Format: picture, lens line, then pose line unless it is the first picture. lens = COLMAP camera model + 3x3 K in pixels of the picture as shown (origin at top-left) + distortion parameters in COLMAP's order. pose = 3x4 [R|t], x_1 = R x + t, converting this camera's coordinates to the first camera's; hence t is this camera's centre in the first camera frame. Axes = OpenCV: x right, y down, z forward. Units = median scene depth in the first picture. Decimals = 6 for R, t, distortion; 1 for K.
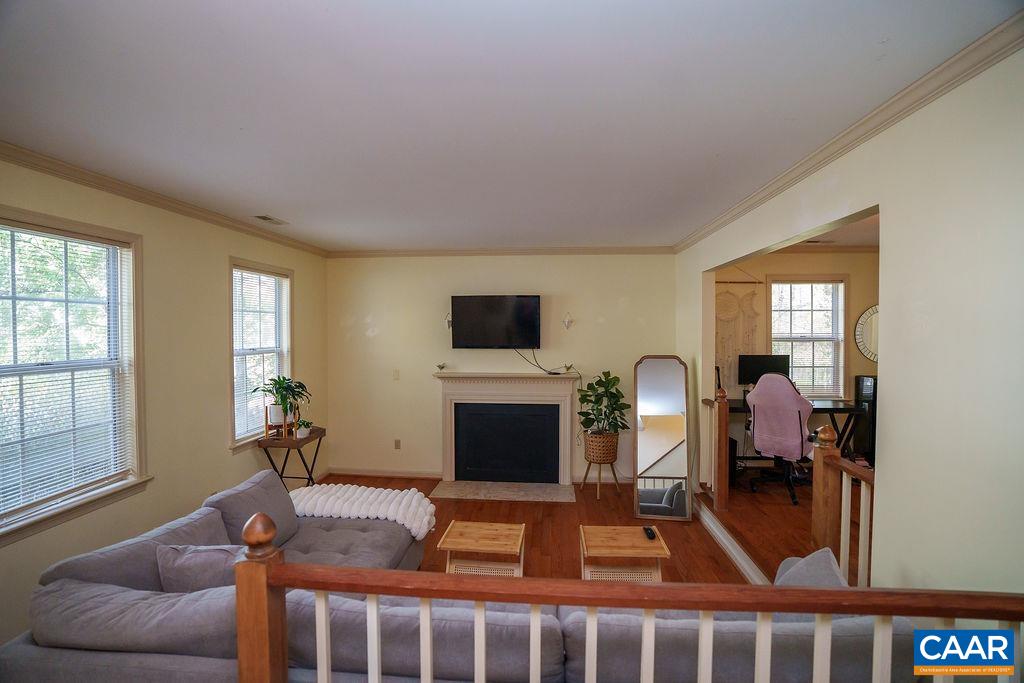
lens RADIAL K [[474.9, 0, 512.0], [0, 474.9, 341.5], [0, 0, 1]] dist [-0.049182, 0.000153]
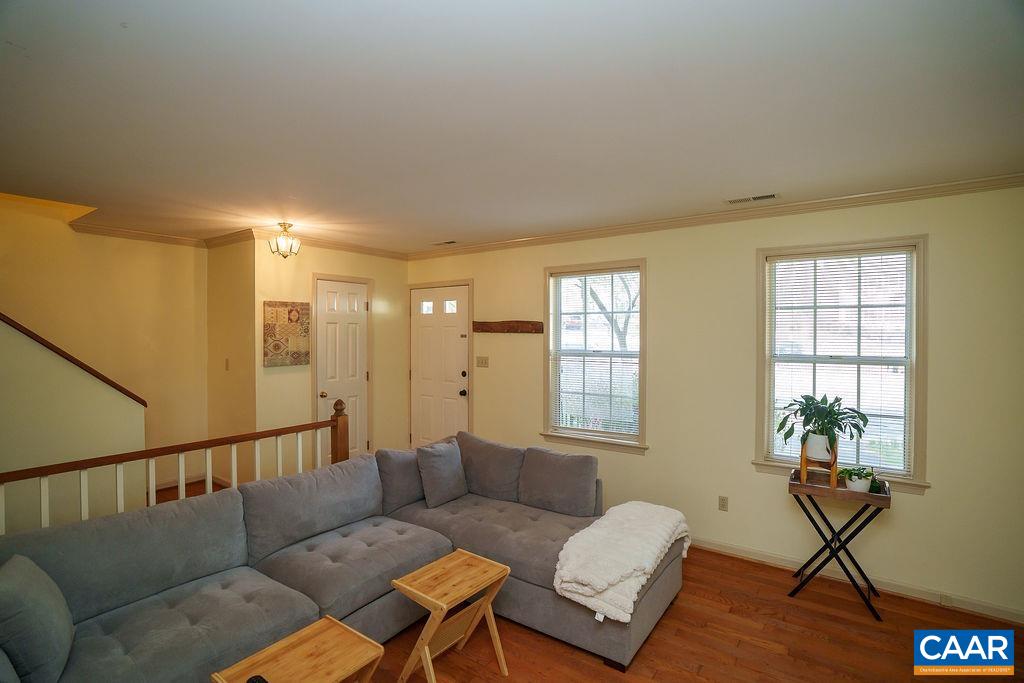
lens RADIAL K [[486.4, 0, 512.0], [0, 486.4, 341.5], [0, 0, 1]] dist [-0.047844, 0.000373]
pose [[-0.515711, 0.011260, -0.856689, 0.598498], [-0.024852, 0.999296, 0.028095, -0.027581], [0.856402, 0.035780, -0.515068, 1.491415]]
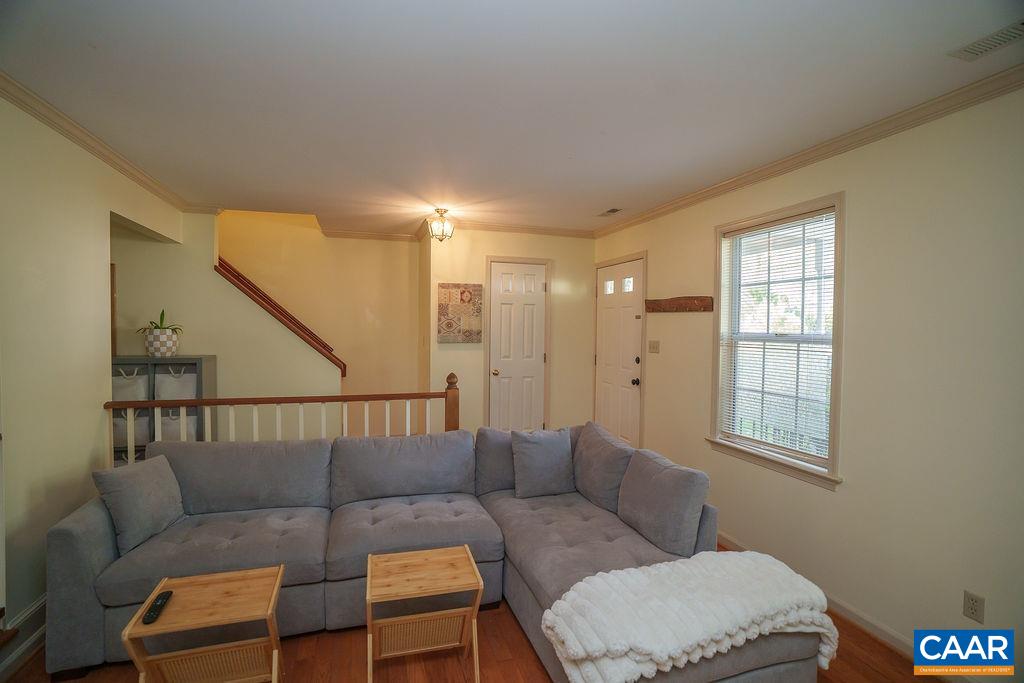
lens RADIAL K [[474.9, 0, 512.0], [0, 474.9, 341.5], [0, 0, 1]] dist [-0.049182, 0.000153]
pose [[-0.923033, -0.000853, -0.384721, 0.090445], [-0.024086, 0.998164, 0.055574, 0.012675], [0.383967, 0.060563, -0.921359, 1.680804]]
